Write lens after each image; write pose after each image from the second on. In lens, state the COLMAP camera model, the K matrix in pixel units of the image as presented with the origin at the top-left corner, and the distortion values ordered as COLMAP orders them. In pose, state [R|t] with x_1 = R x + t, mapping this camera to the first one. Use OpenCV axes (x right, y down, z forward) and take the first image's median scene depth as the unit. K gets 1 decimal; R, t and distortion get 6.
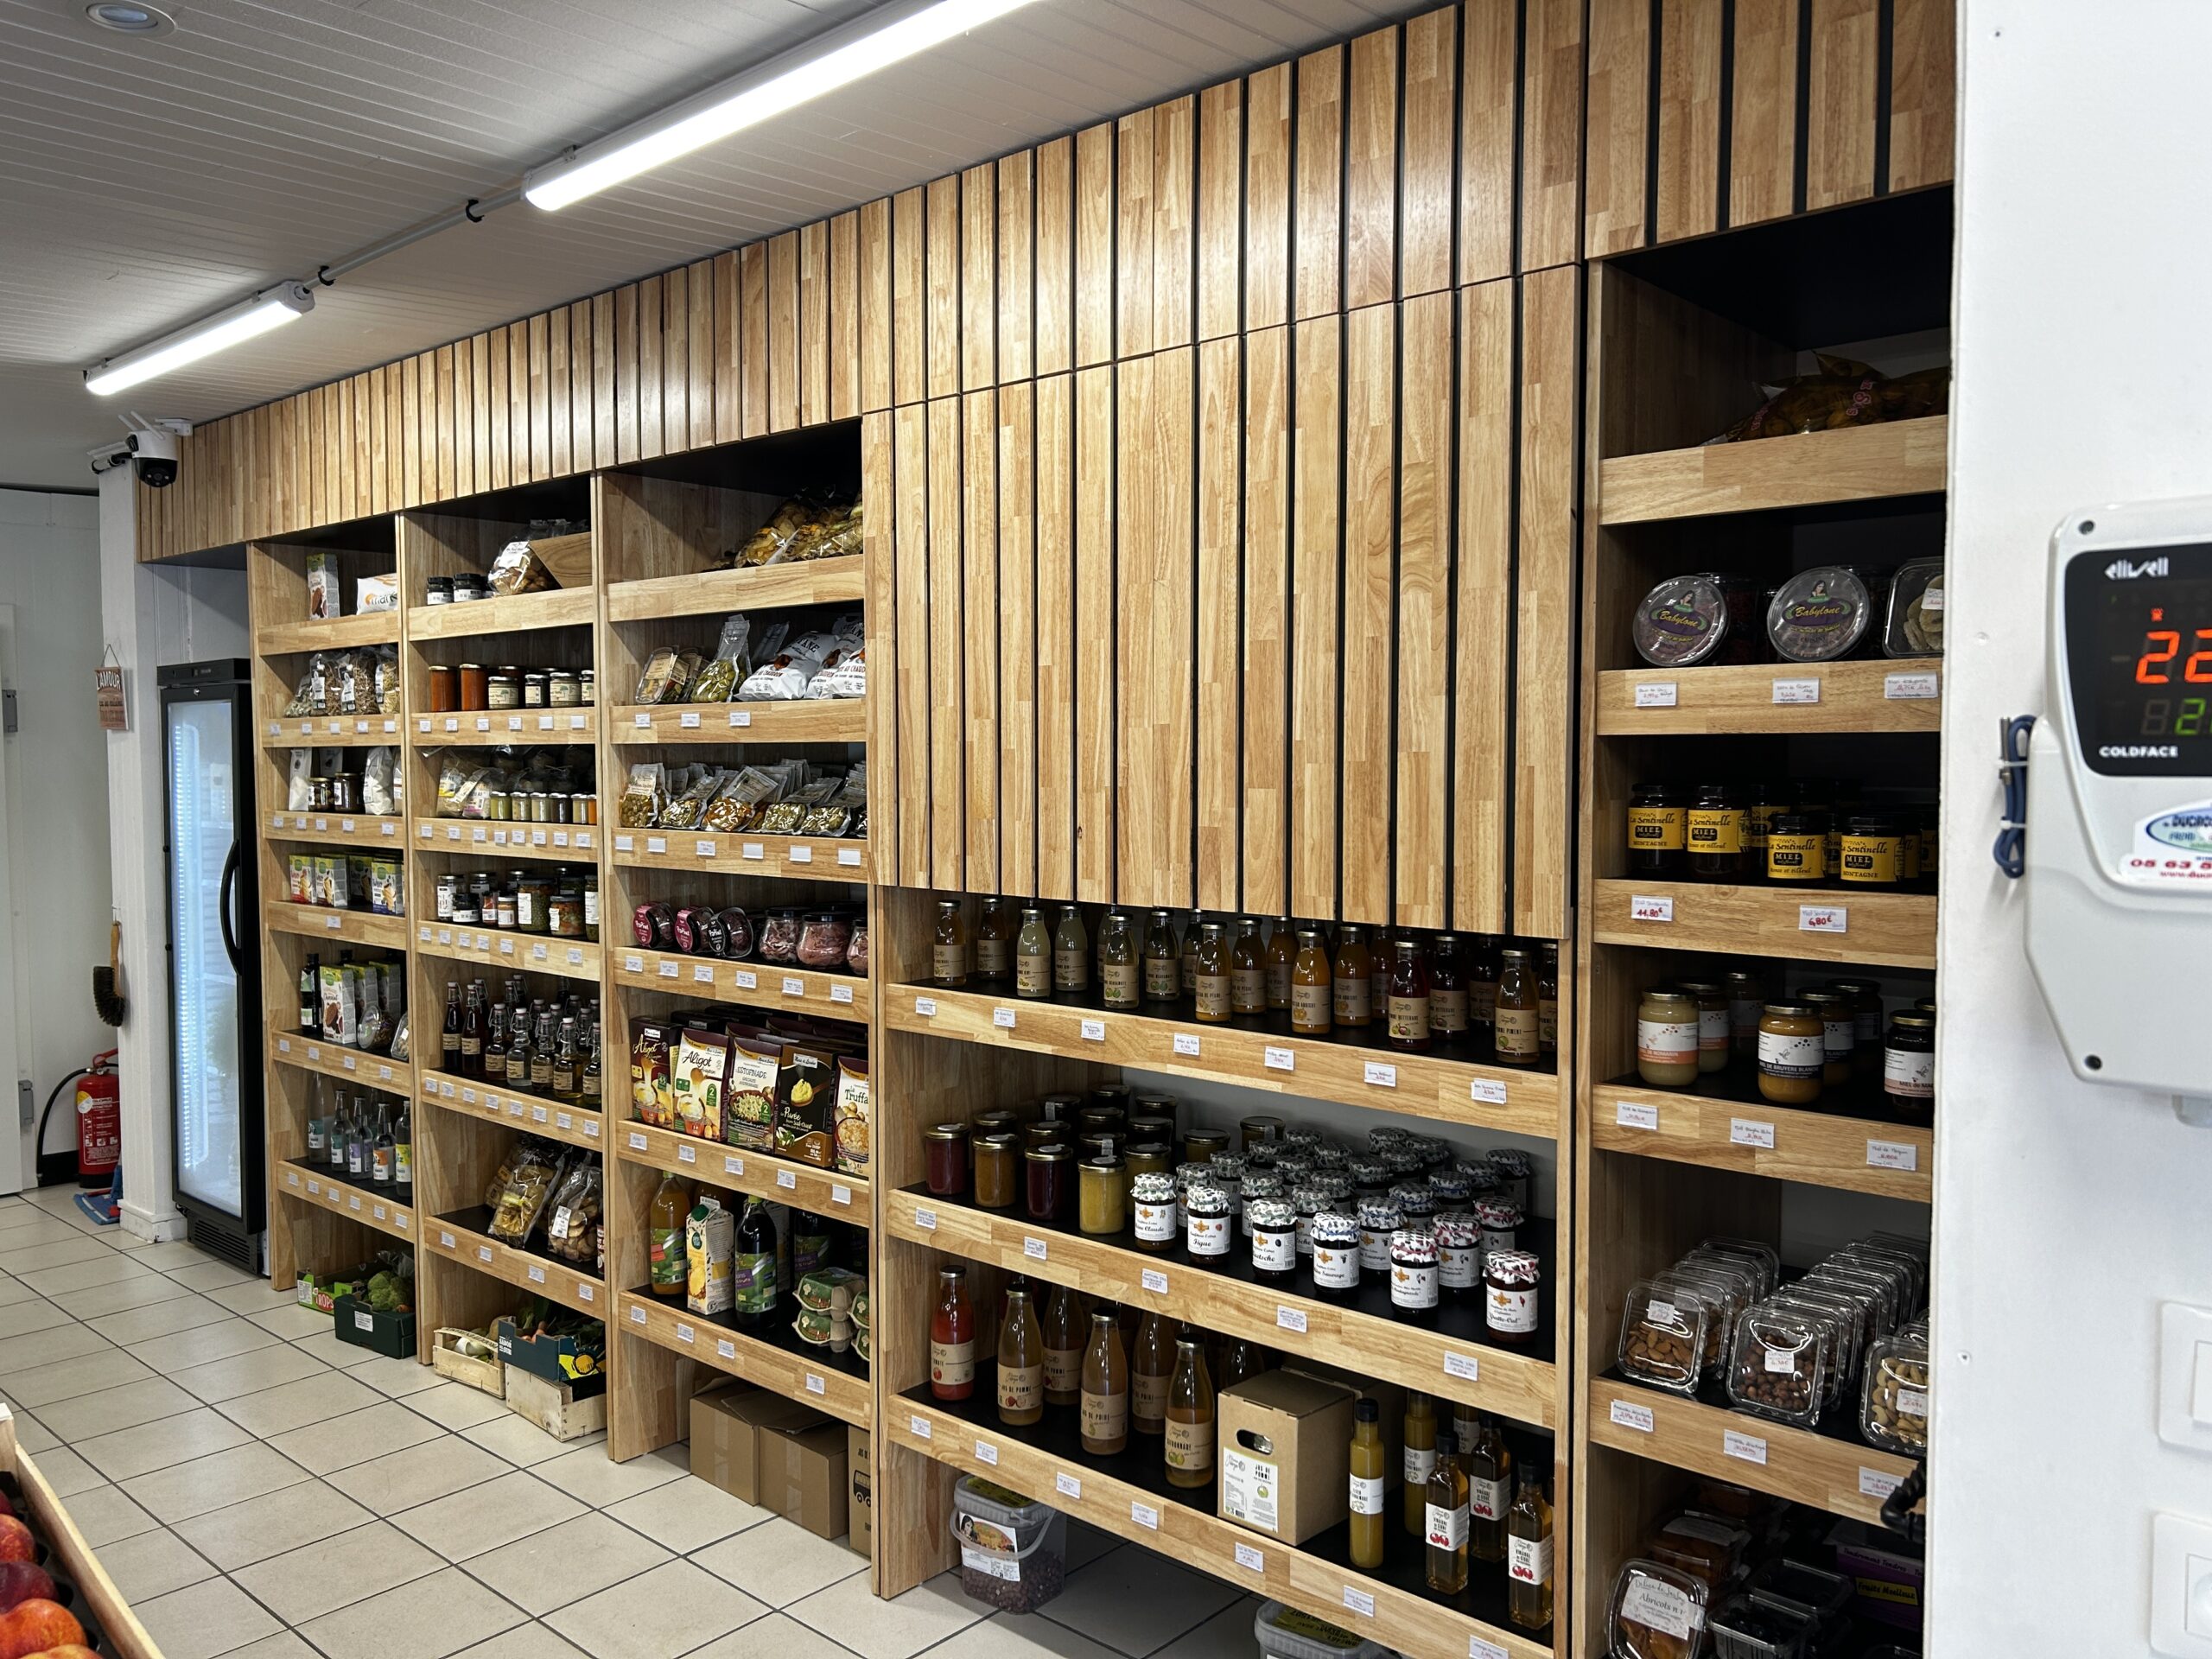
lens RADIAL K [[1685.7, 0, 1106.0], [0, 1685.7, 829.5], [0, 0, 1]] dist [0.081964, -0.089536]
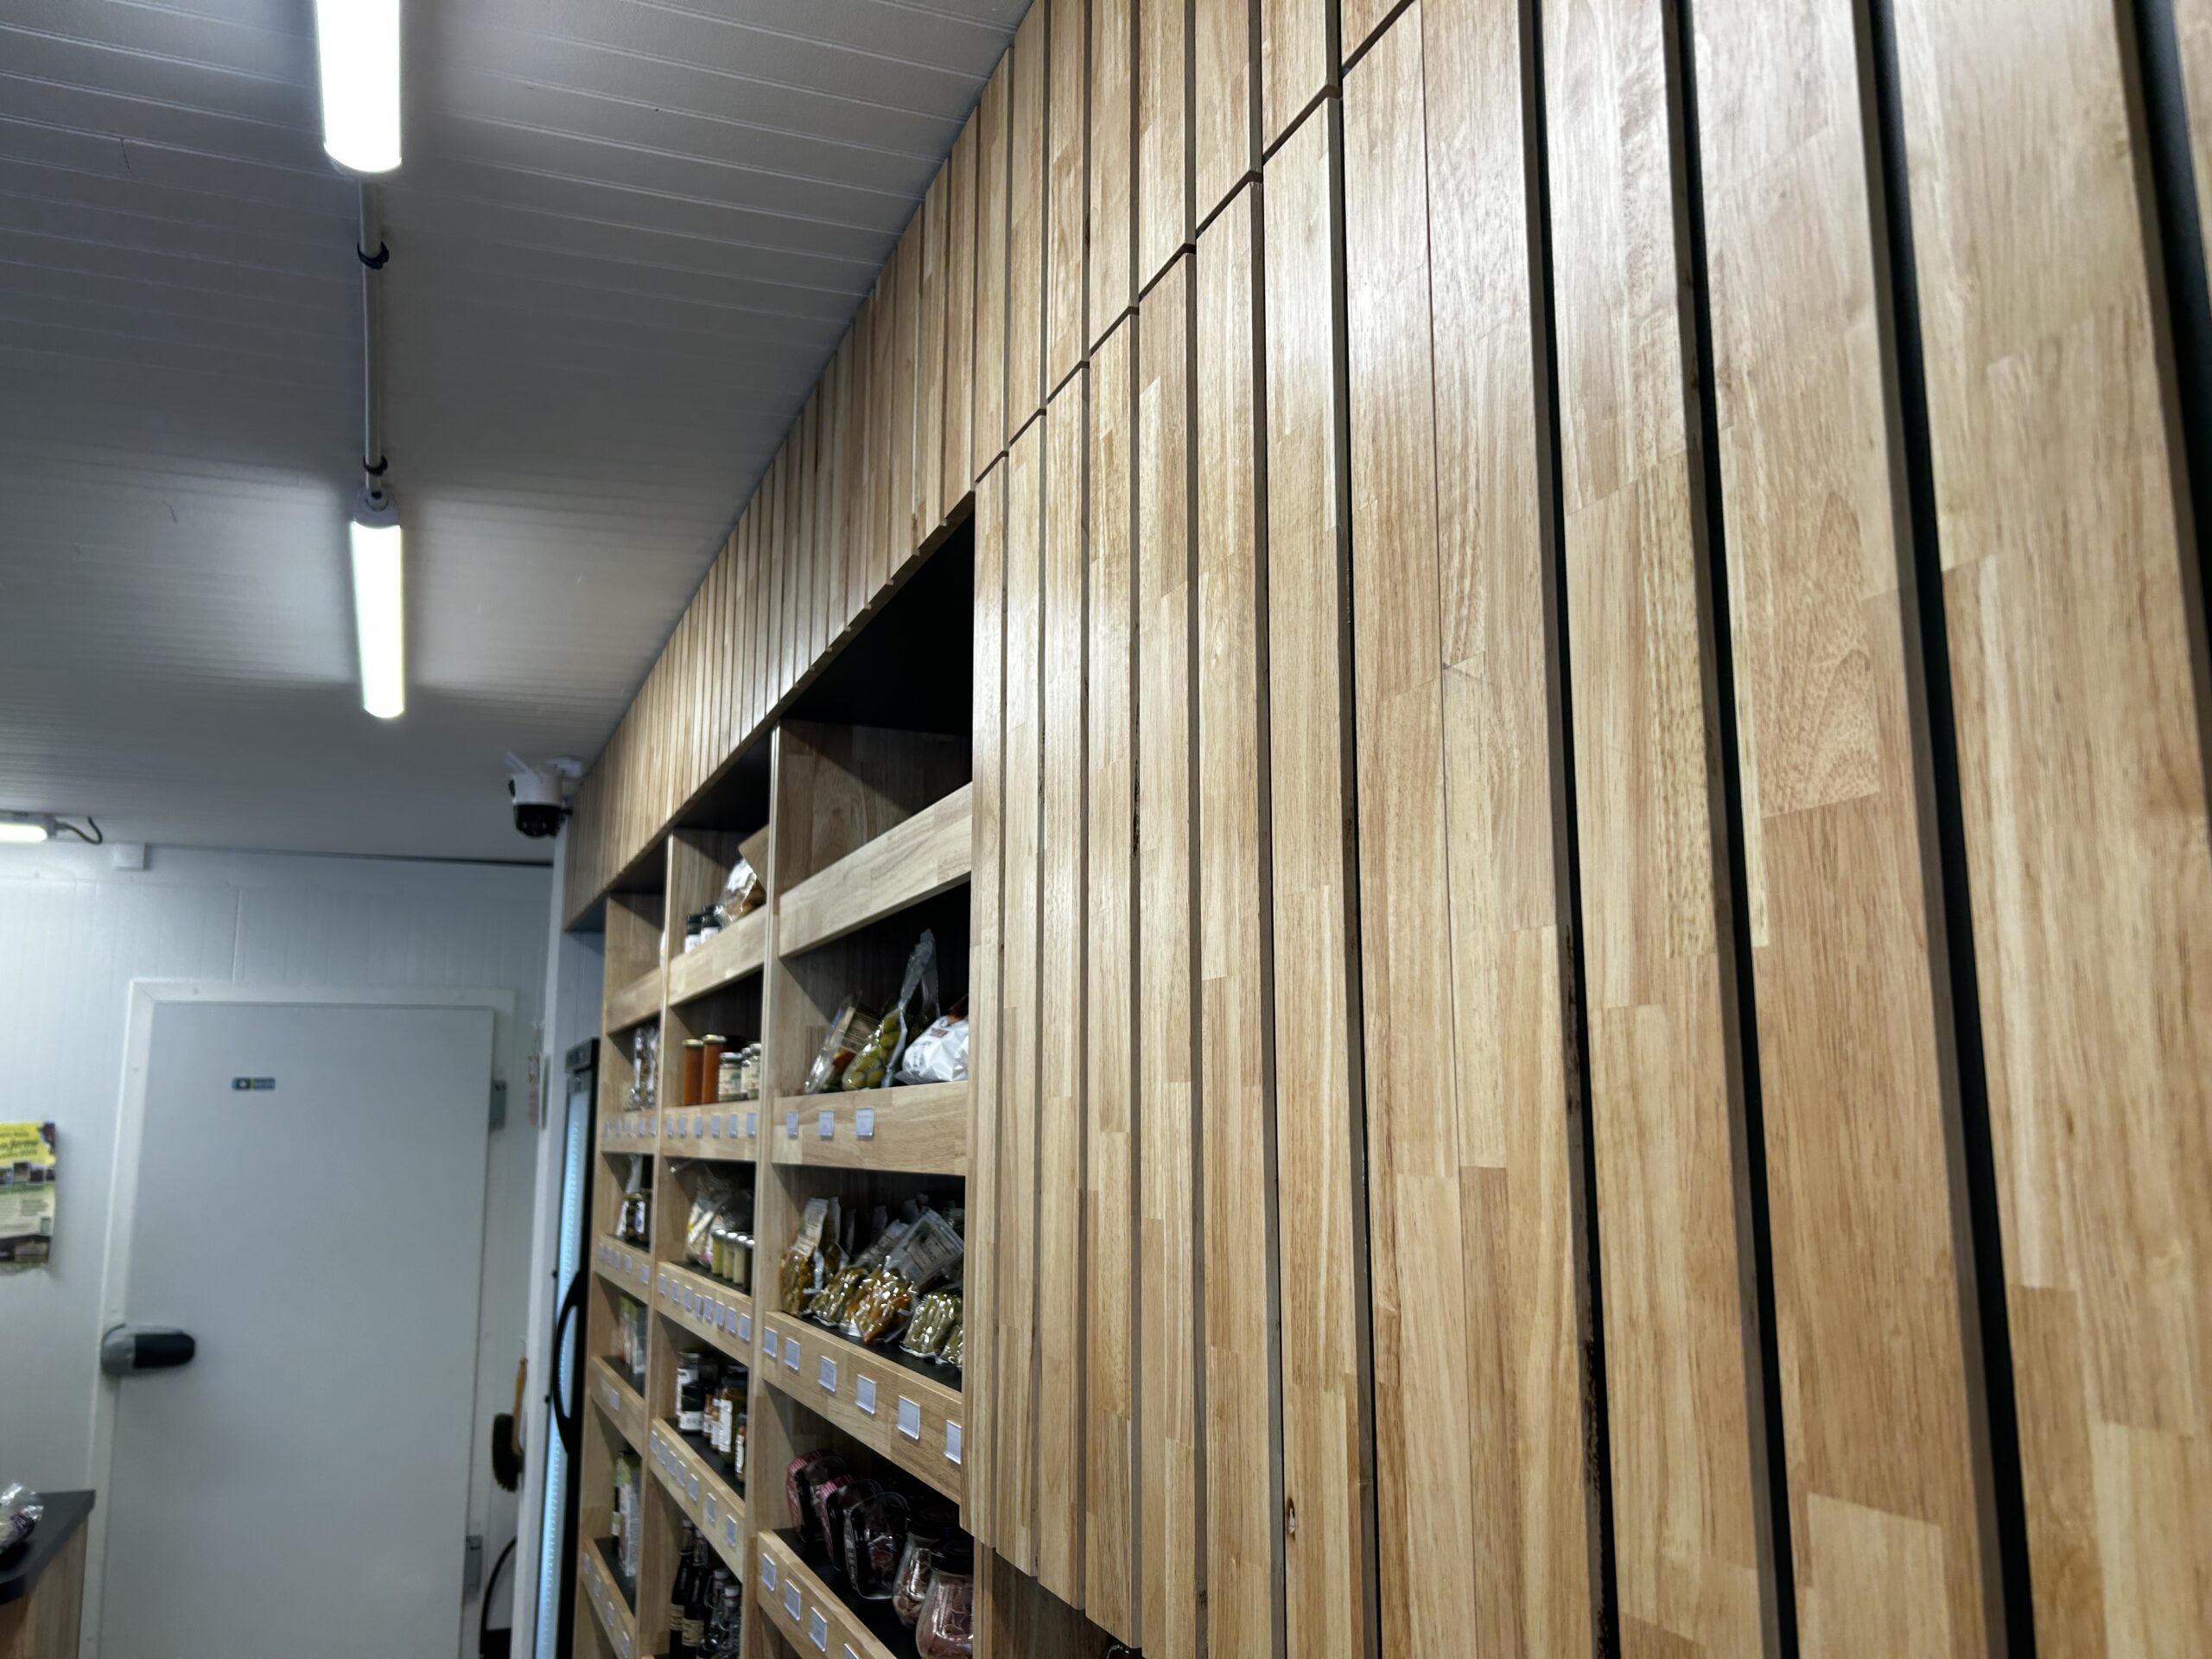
lens RADIAL K [[1685.7, 0, 1106.0], [0, 1685.7, 829.5], [0, 0, 1]] dist [0.081964, -0.089536]
pose [[0.907506, -0.071495, -0.413911, 0.088259], [-0.021302, 0.976306, -0.215342, -0.051344], [0.419500, 0.204241, 0.884480, 0.666795]]
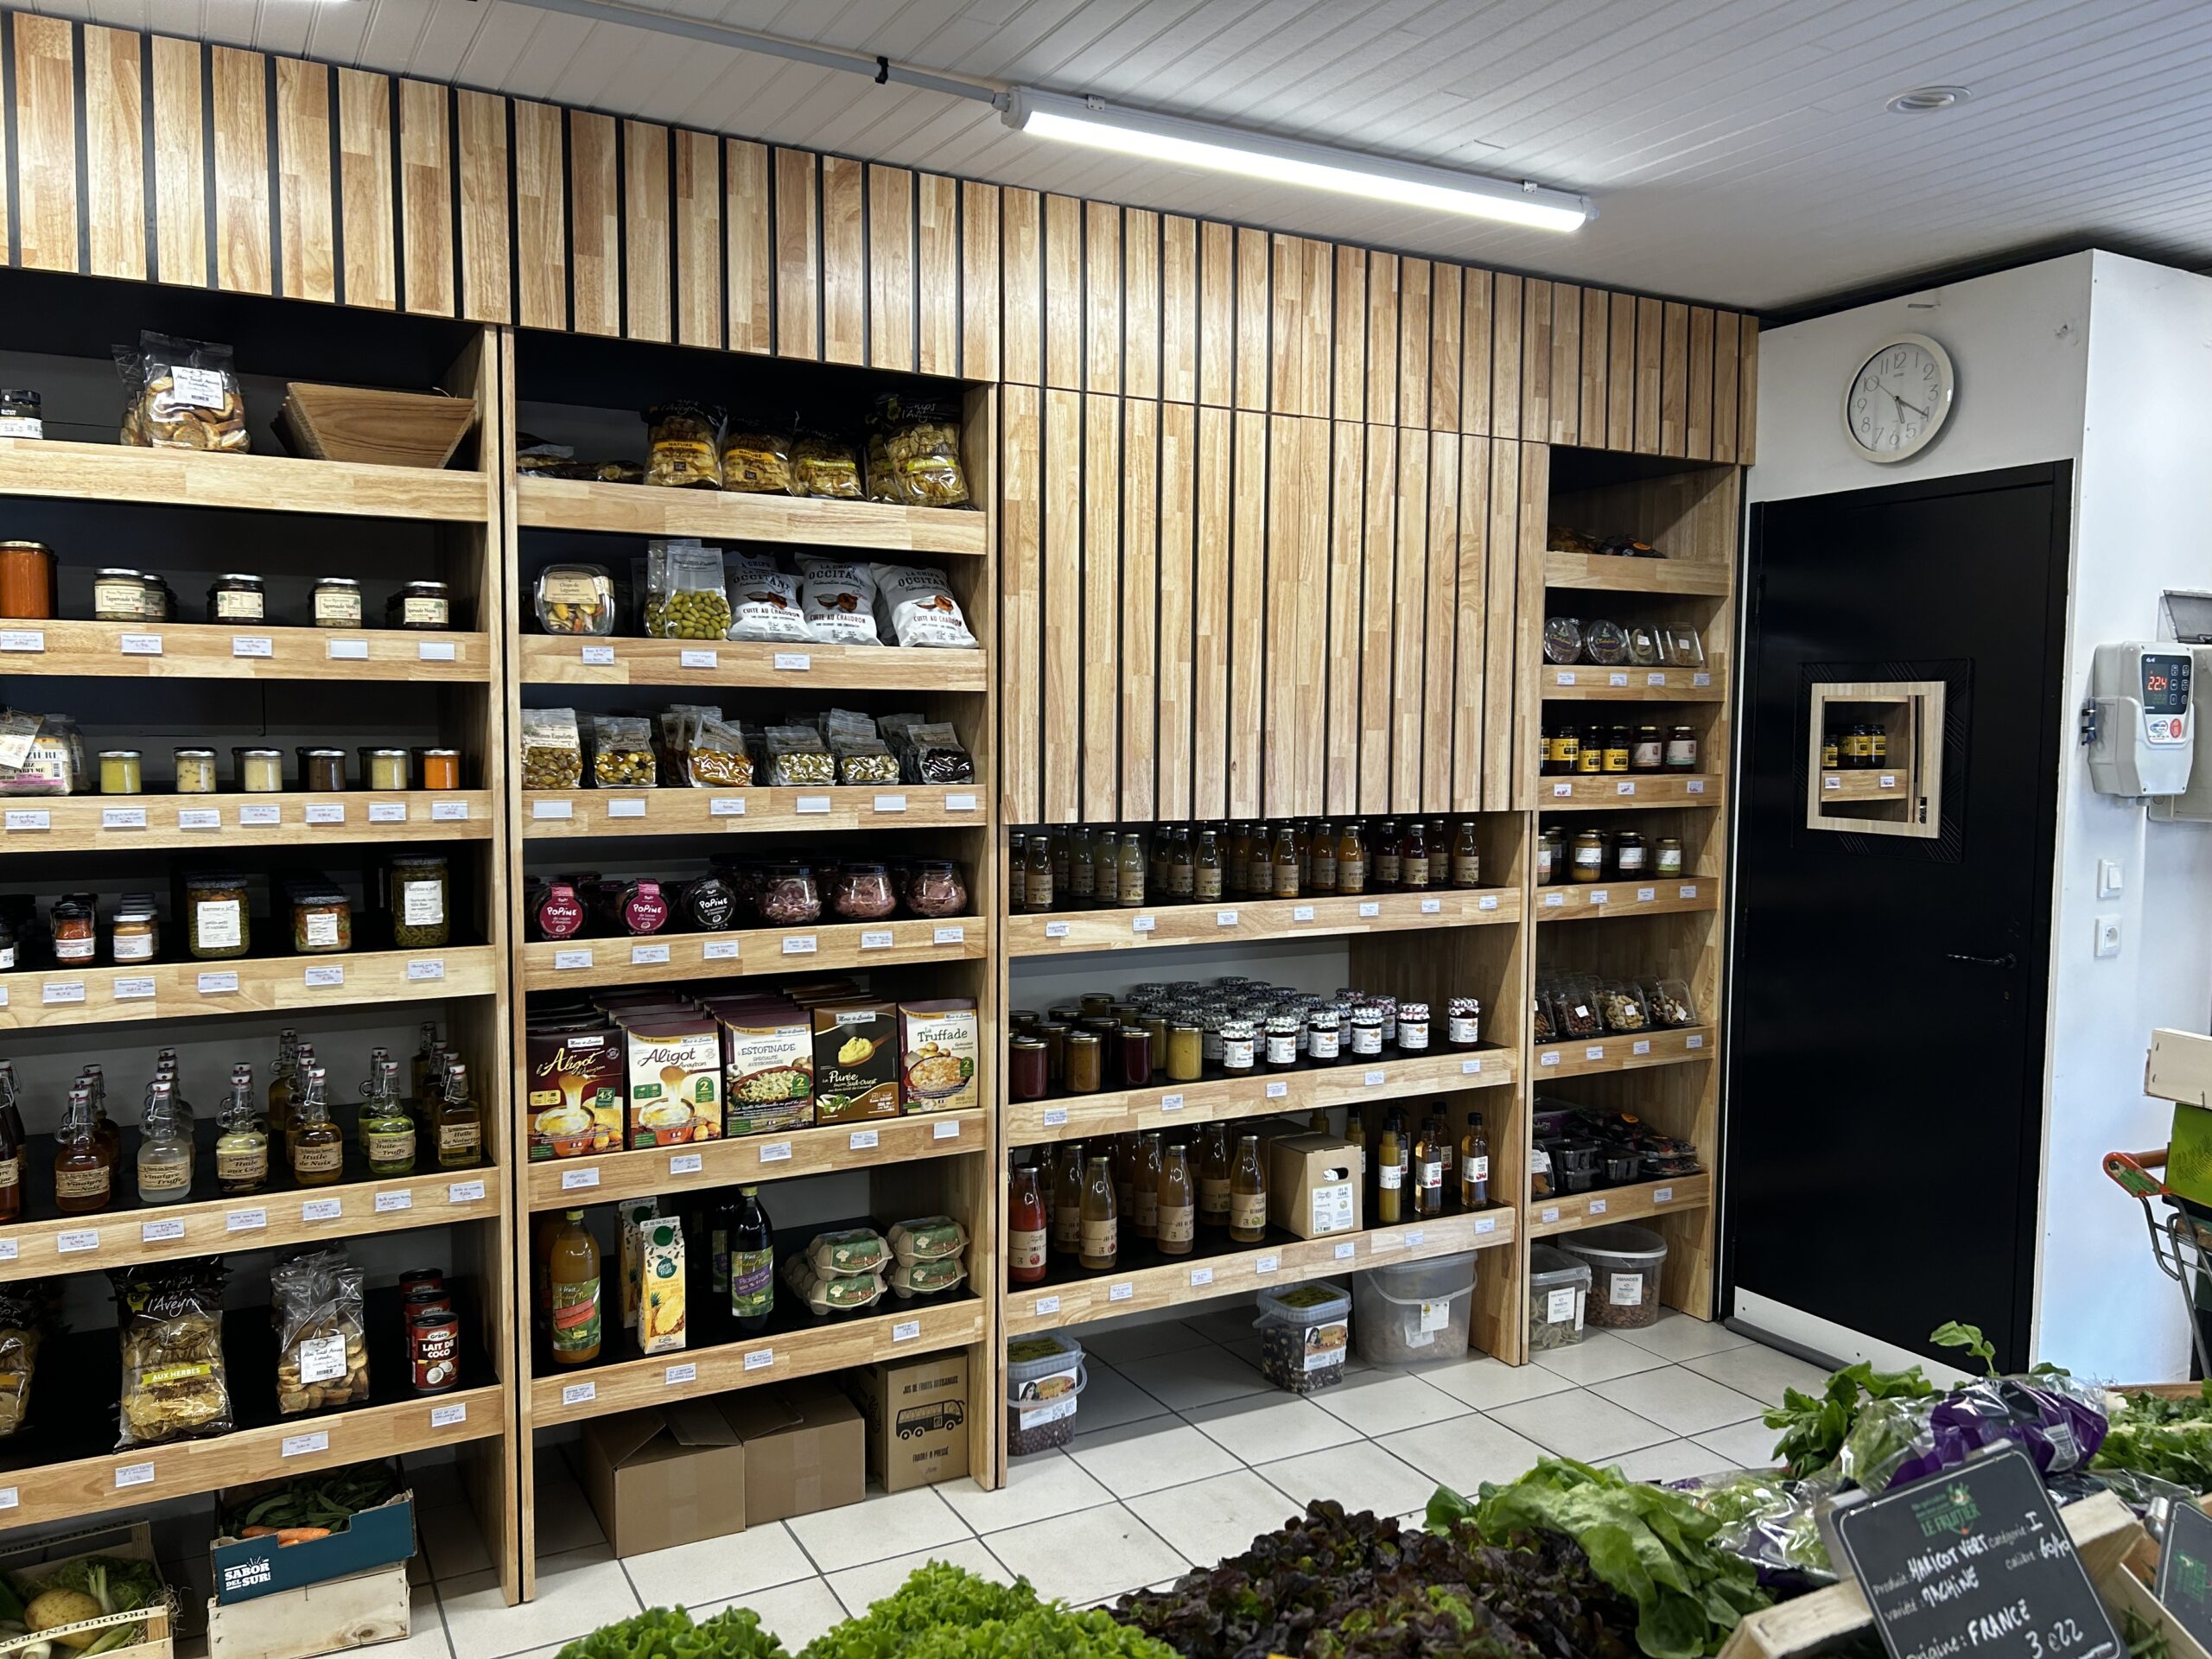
lens RADIAL K [[1685.7, 0, 1106.0], [0, 1685.7, 829.5], [0, 0, 1]] dist [0.081964, -0.089536]
pose [[0.317057, -0.058132, 0.946623, -1.246427], [0.035716, 0.998144, 0.049334, -0.016602], [-0.947734, 0.018168, 0.318544, 0.659648]]
